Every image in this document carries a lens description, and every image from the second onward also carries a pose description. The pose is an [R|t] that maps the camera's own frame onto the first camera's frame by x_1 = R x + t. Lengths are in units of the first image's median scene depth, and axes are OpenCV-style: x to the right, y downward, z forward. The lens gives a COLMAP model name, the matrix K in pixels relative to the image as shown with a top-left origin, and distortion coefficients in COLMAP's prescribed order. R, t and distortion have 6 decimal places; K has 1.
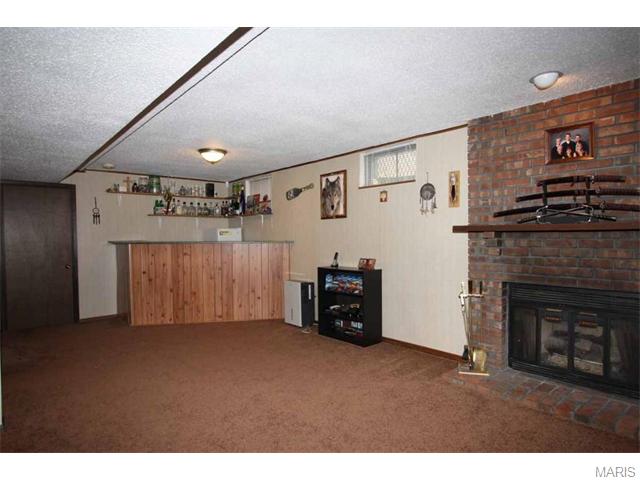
lens RADIAL K [[389.9, 0, 319.0], [0, 389.9, 244.5], [0, 0, 1]] dist [-0.021283, 0.000465]
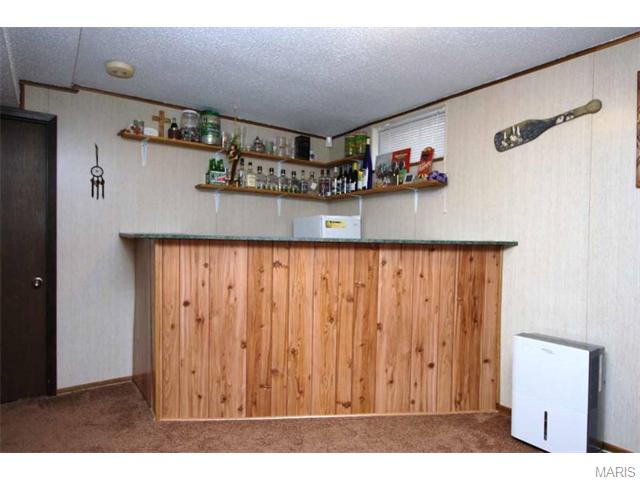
lens RADIAL K [[389.9, 0, 319.0], [0, 389.9, 244.5], [0, 0, 1]] dist [-0.021283, 0.000465]
pose [[0.995630, 0.026491, -0.089554, -0.223241], [-0.027355, 0.999590, -0.008438, 0.003794], [0.089294, 0.010851, 0.995946, 0.486557]]
